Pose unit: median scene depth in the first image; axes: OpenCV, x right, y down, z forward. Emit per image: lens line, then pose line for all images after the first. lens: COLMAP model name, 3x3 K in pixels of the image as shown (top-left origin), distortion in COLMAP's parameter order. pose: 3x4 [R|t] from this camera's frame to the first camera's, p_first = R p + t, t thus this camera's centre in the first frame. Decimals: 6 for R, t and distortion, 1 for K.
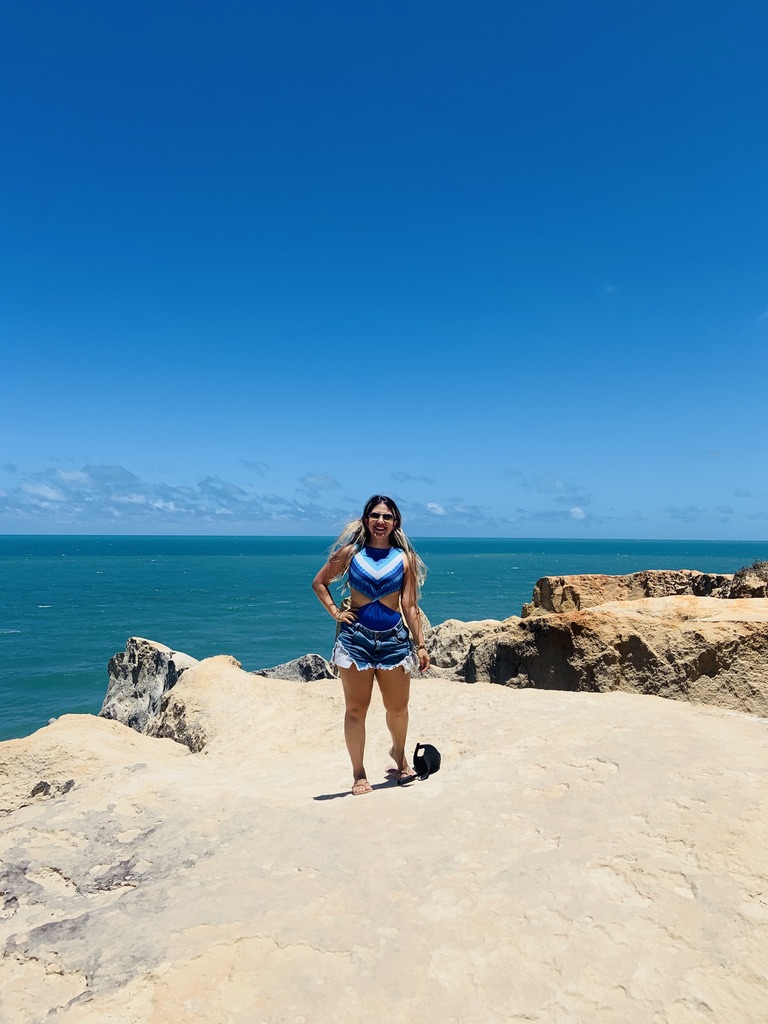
lens RADIAL K [[770.5, 0, 389.8], [0, 770.5, 505.1], [0, 0, 1]] dist [0.126874, -0.162053]
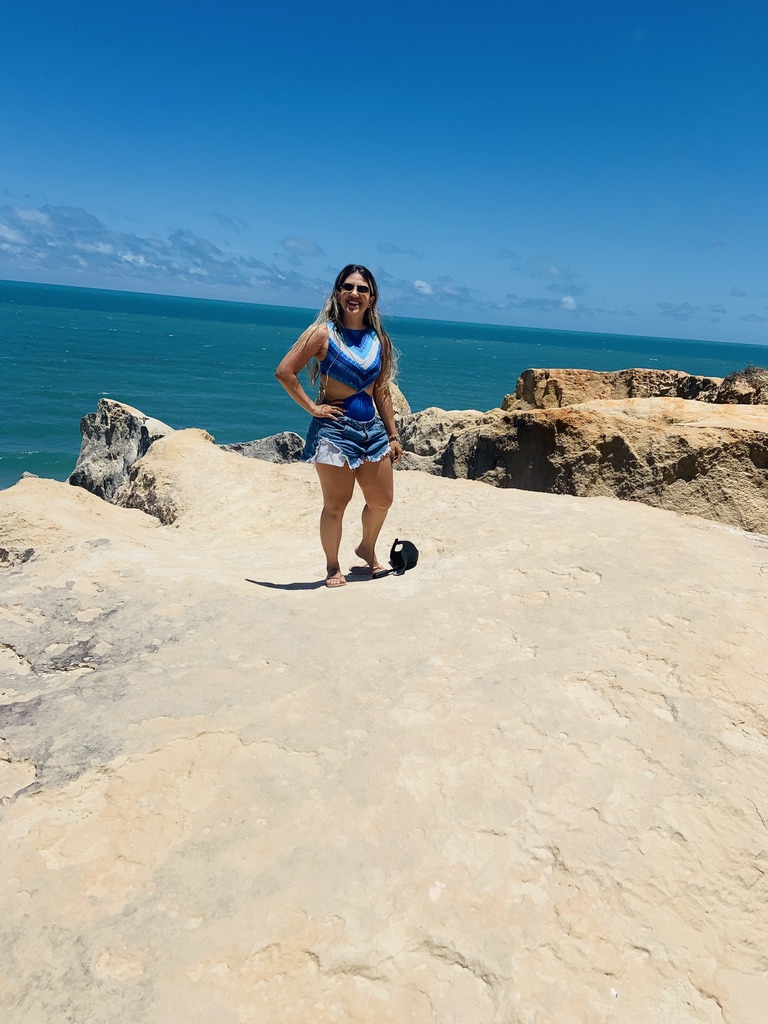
lens RADIAL K [[769.1, 0, 400.4], [0, 769.1, 508.0], [0, 0, 1]] dist [0.129873, -0.168146]
pose [[0.996690, 0.064210, 0.049861, -0.007899], [-0.075625, 0.957356, 0.278836, 0.001970], [-0.029831, -0.281684, 0.959043, 0.087615]]
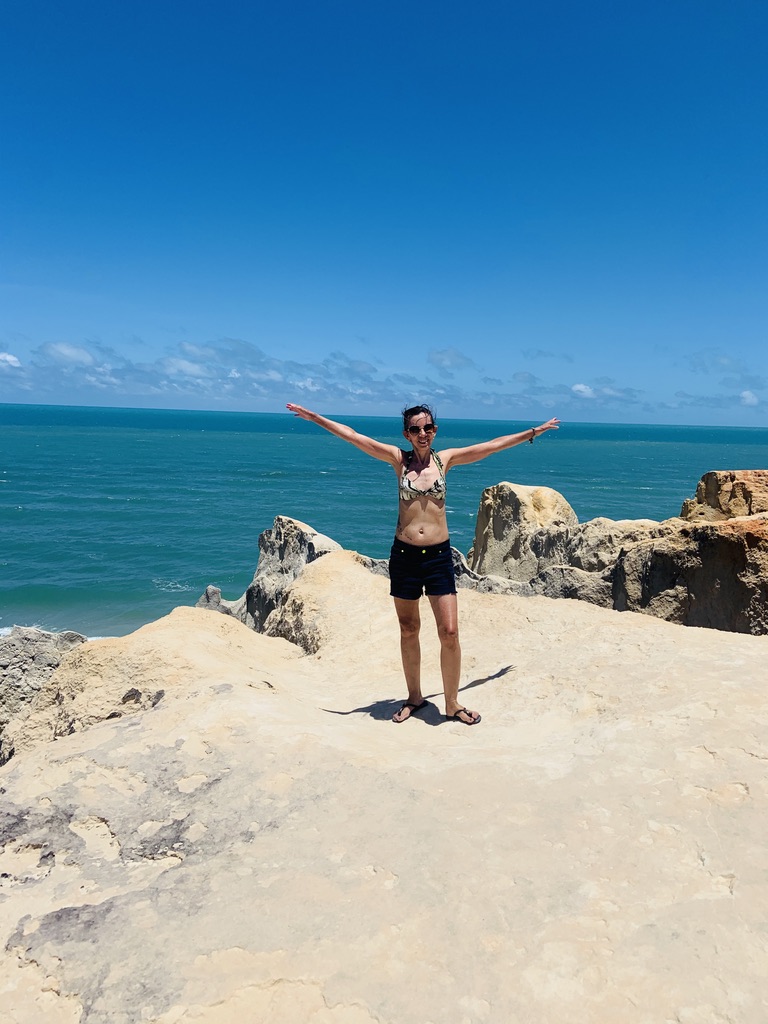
lens RADIAL K [[770.3, 0, 392.5], [0, 770.3, 503.9], [0, 0, 1]] dist [0.125296, -0.162443]
pose [[0.981838, 0.044042, -0.184536, 0.019782], [-0.015996, 0.988436, 0.150794, -0.008546], [0.189043, -0.145103, 0.971189, 0.197108]]
